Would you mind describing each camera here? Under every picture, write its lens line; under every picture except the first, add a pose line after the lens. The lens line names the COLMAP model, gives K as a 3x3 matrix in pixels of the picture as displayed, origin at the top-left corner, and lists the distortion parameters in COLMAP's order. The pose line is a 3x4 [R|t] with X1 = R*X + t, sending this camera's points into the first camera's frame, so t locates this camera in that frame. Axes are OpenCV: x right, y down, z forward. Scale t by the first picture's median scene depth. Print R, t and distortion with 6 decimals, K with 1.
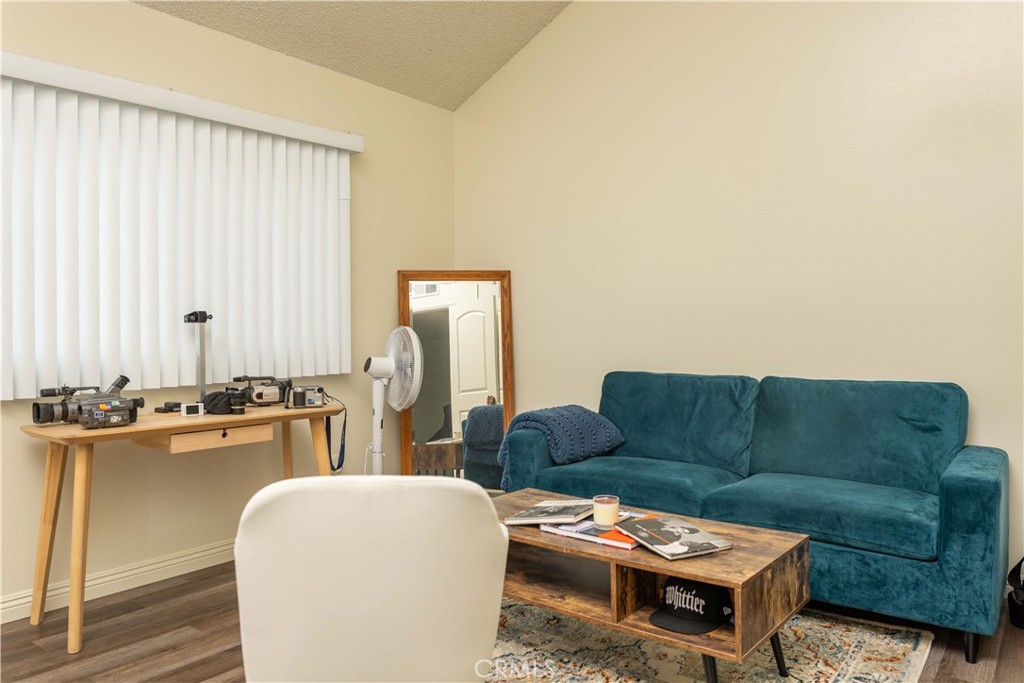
lens RADIAL K [[747.2, 0, 512.0], [0, 747.2, 341.5], [0, 0, 1]] dist [0.003152, 0.000364]
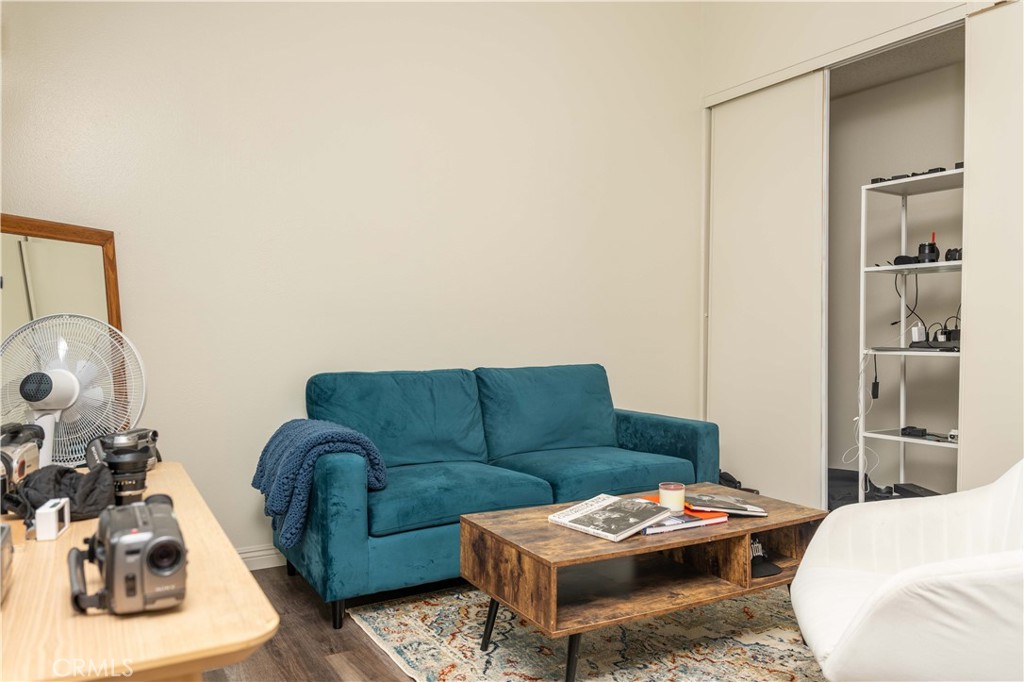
lens RADIAL K [[747.2, 0, 512.0], [0, 747.2, 341.0], [0, 0, 1]] dist [0.003152, 0.000364]
pose [[0.372736, -0.017147, 0.927779, -0.900171], [0.017070, 0.999787, 0.011620, -0.001960], [-0.927780, 0.011506, 0.372949, 0.822207]]
